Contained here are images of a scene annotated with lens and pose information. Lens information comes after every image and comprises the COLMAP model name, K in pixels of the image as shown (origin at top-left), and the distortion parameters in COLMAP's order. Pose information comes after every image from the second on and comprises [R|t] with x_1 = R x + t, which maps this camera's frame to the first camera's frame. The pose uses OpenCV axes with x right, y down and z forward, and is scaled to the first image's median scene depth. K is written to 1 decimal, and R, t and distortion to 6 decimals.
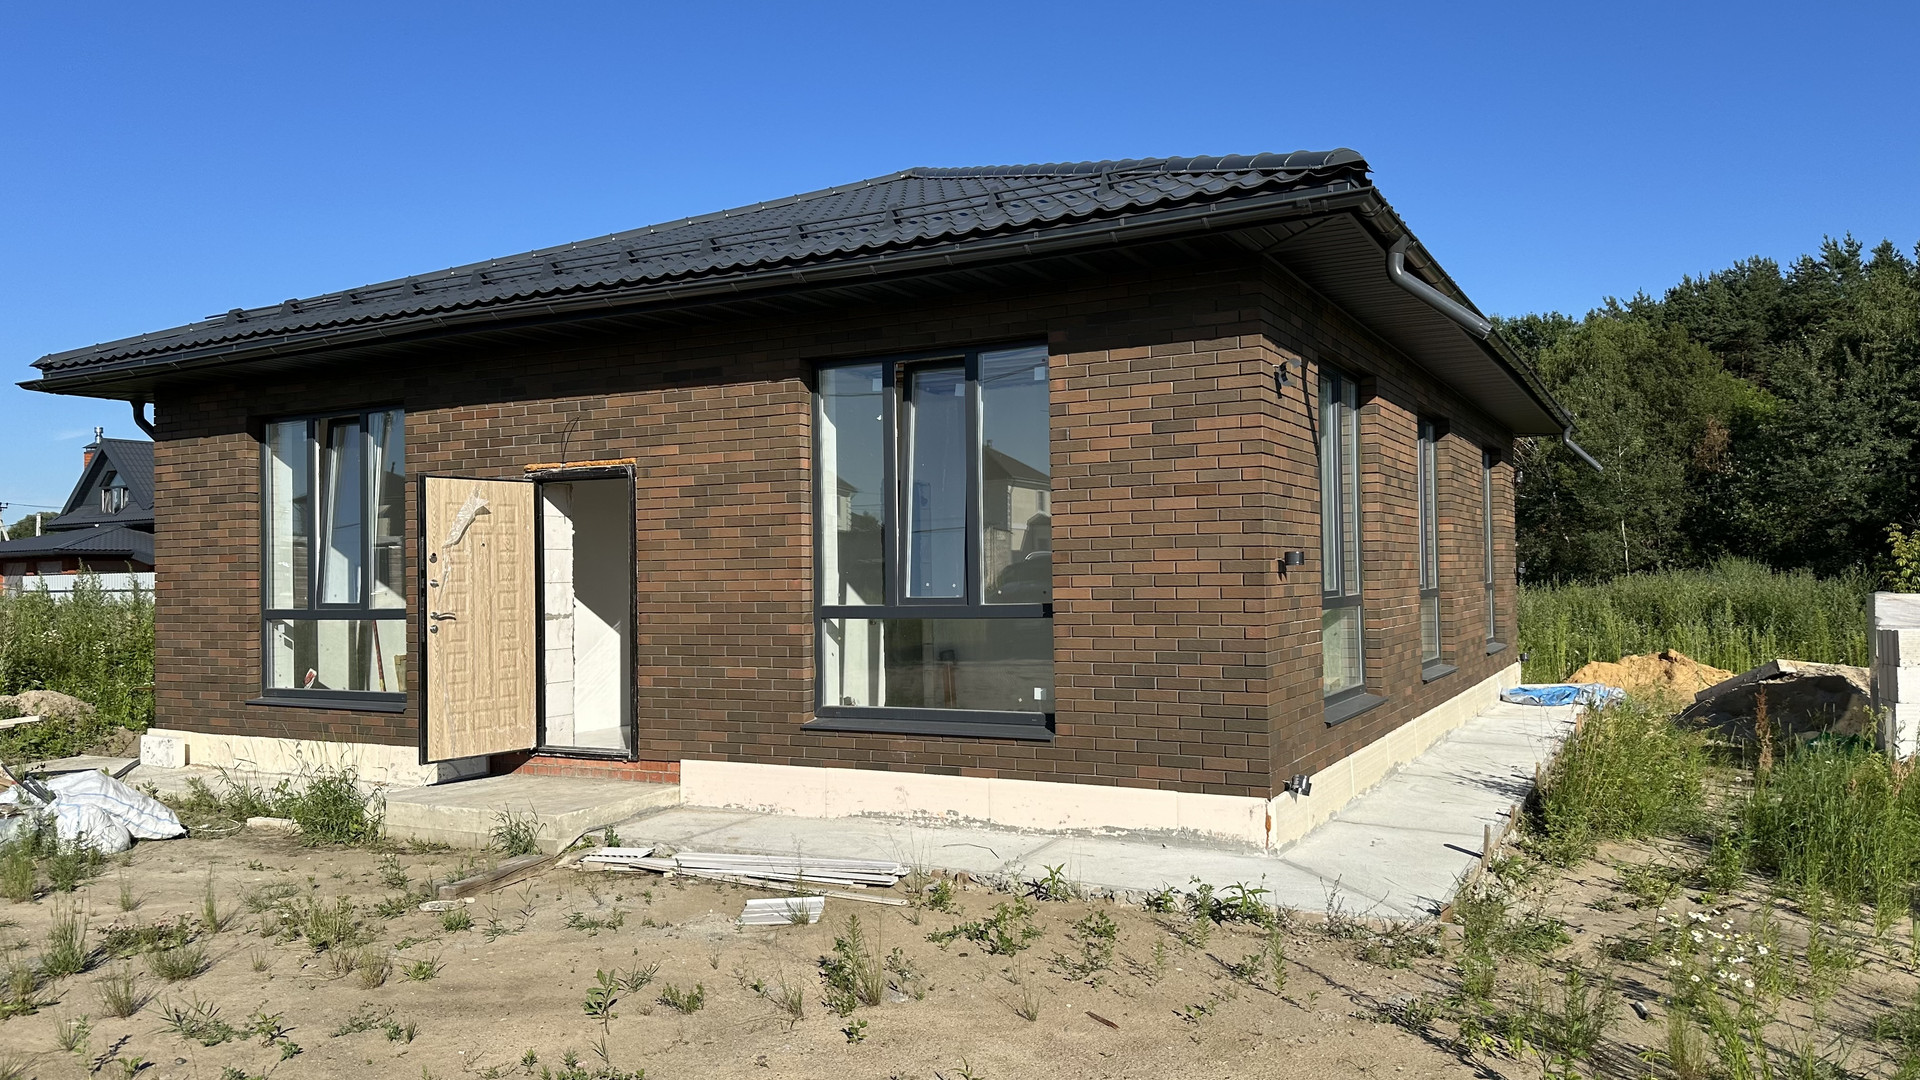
lens RADIAL K [[1382.4, 0, 962.1], [0, 1382.4, 540.9], [0, 0, 1]] dist [0.100118, -0.020333]
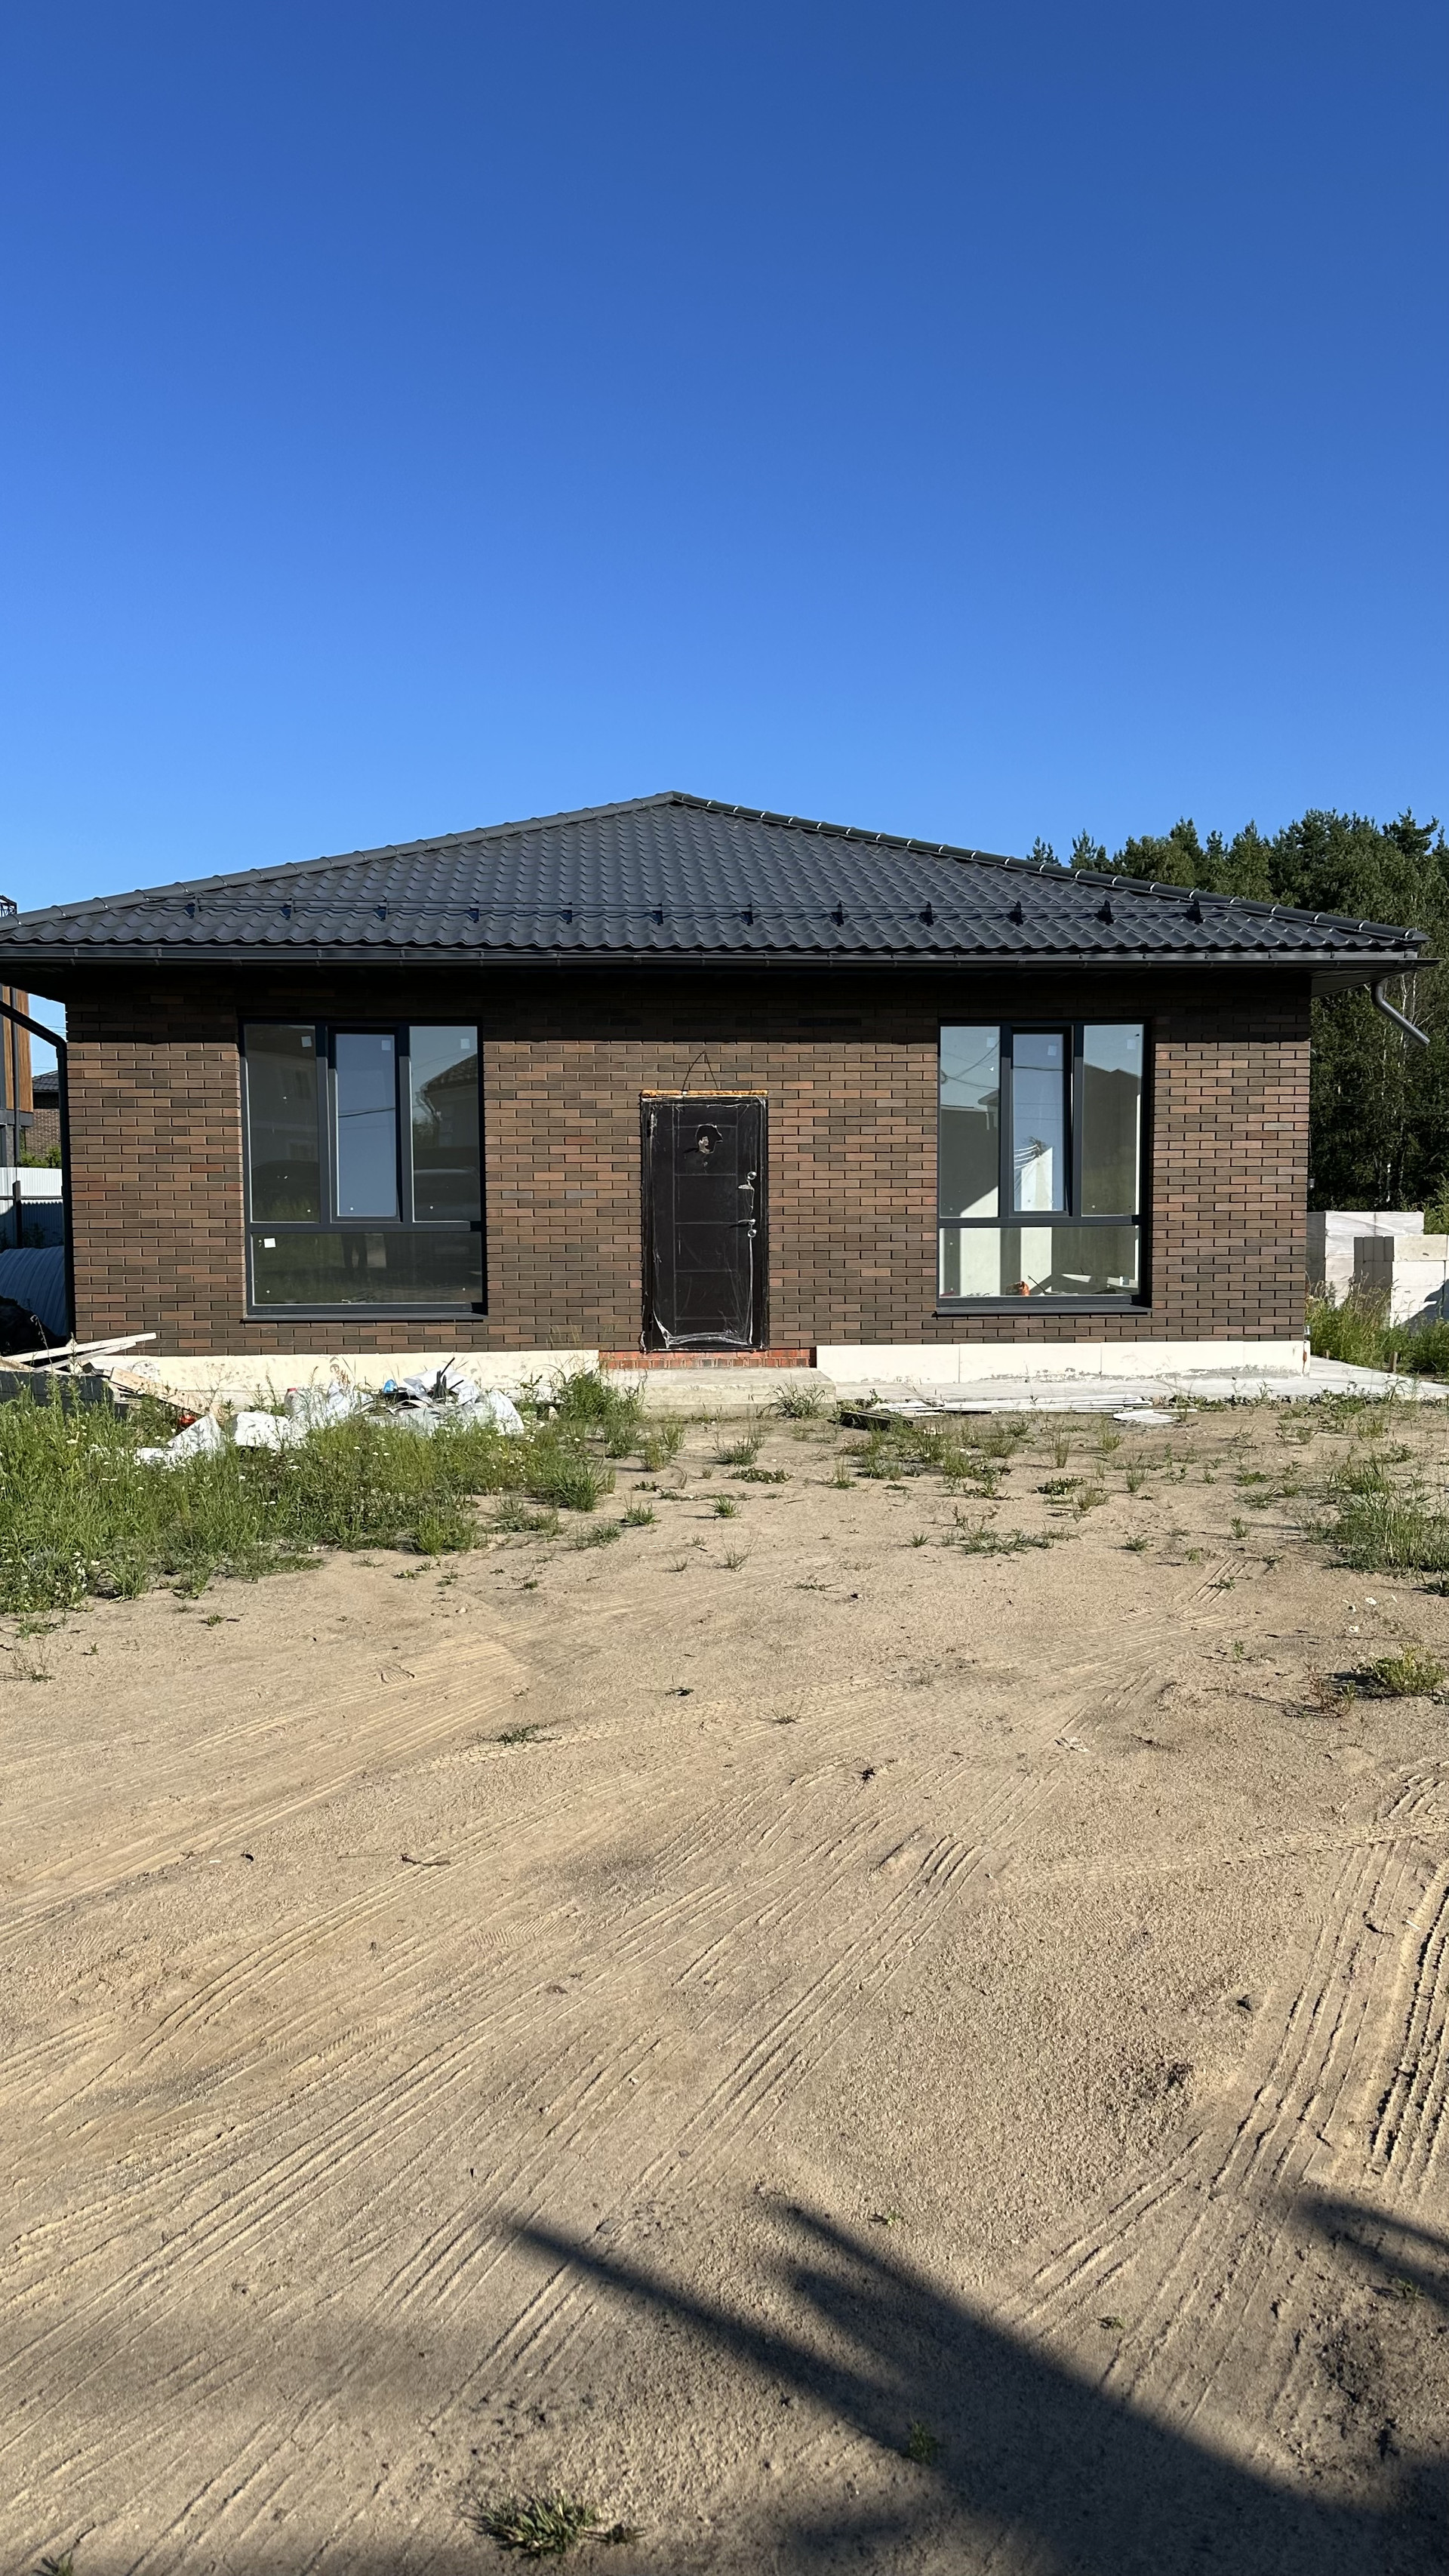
lens RADIAL K [[1854.6, 0, 722.6], [0, 1854.6, 1302.4], [0, 0, 1]] dist [0.100118, -0.020333]
pose [[0.833231, -0.019791, 0.552571, -1.059990], [-0.019497, 0.997686, 0.065134, 0.015798], [-0.552582, -0.065045, 0.830917, -0.257994]]
